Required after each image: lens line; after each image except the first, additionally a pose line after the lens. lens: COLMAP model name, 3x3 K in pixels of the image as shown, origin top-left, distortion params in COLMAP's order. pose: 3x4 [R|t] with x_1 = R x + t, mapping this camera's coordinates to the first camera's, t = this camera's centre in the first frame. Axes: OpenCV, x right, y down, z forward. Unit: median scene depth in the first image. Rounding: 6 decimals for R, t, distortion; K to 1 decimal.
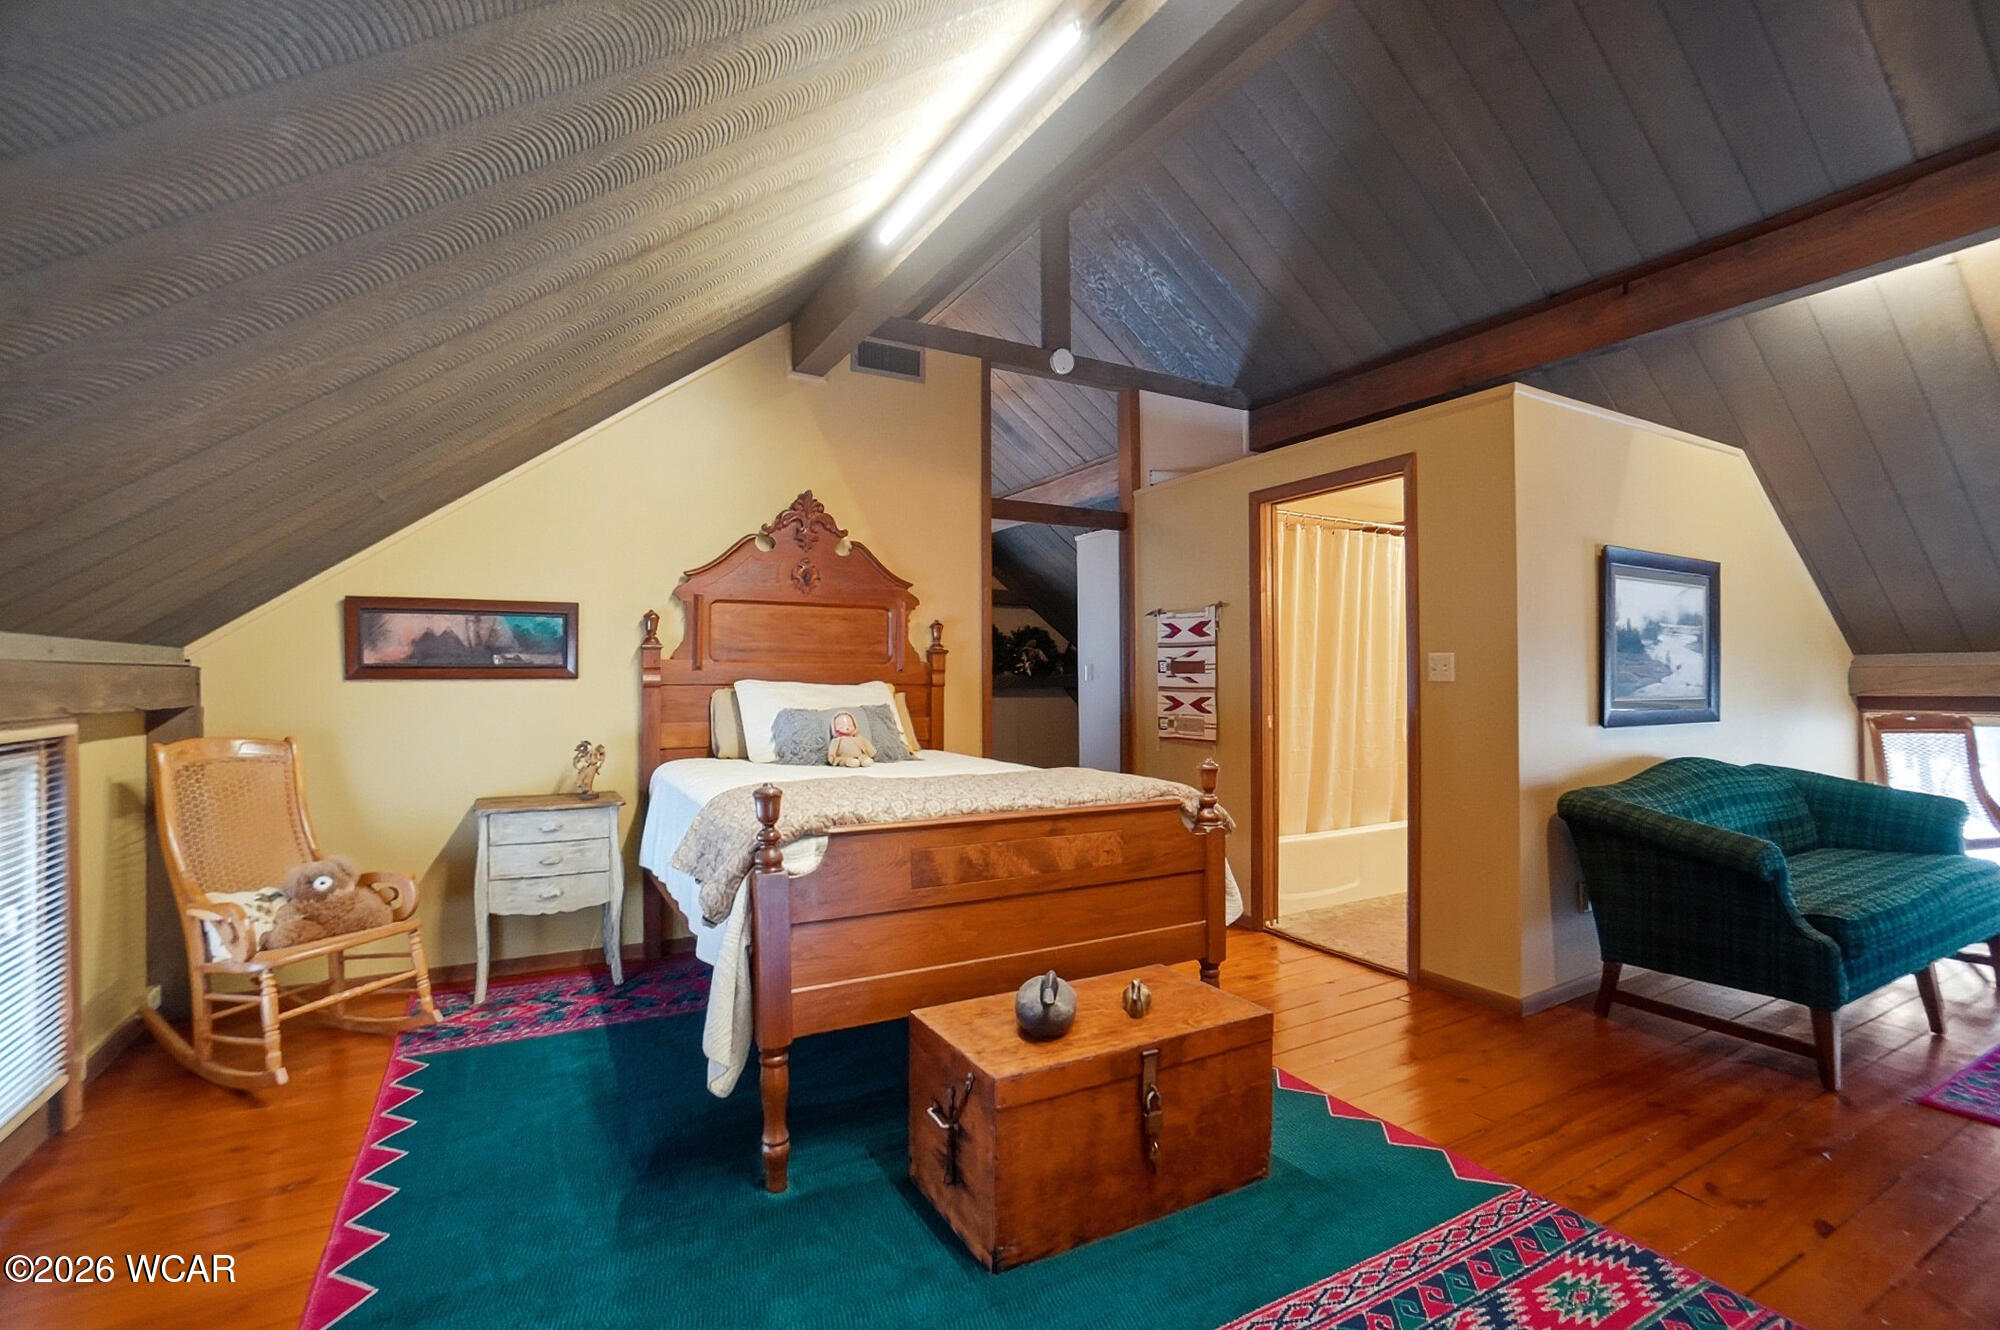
lens RADIAL K [[900.0, 0, 993.1], [0, 900.0, 681.0], [0, 0, 1]] dist [-0.059735, 0.021338]
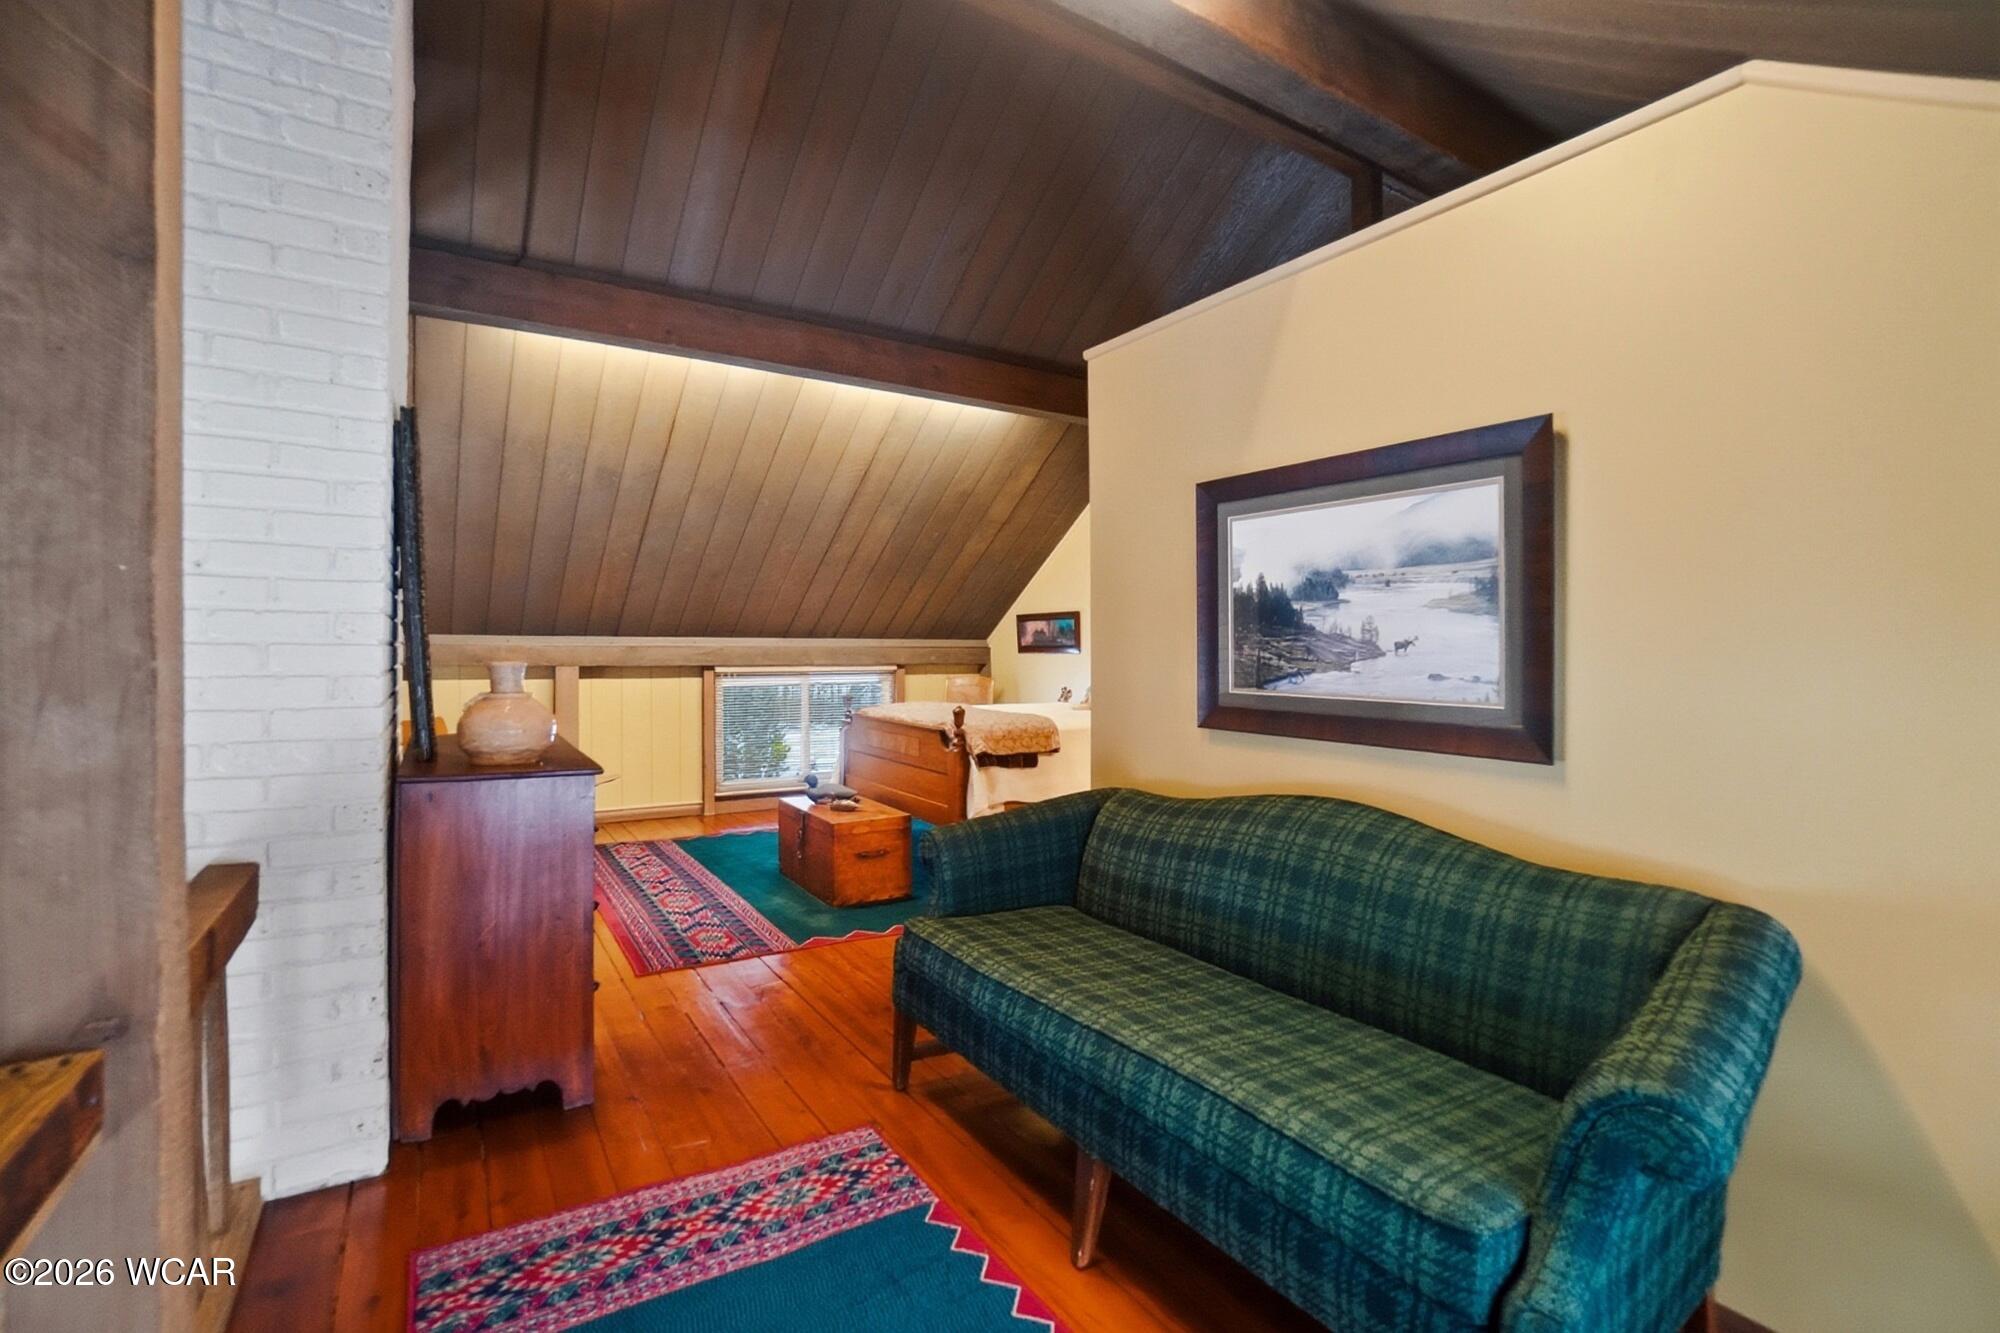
lens RADIAL K [[900.0, 0, 993.1], [0, 900.0, 682.5], [0, 0, 1]] dist [-0.059735, 0.021338]
pose [[0.060733, 0.038897, -0.997396, 1.420073], [-0.007938, 0.999228, 0.038485, -0.012311], [0.998122, 0.005580, 0.060995, 0.758952]]
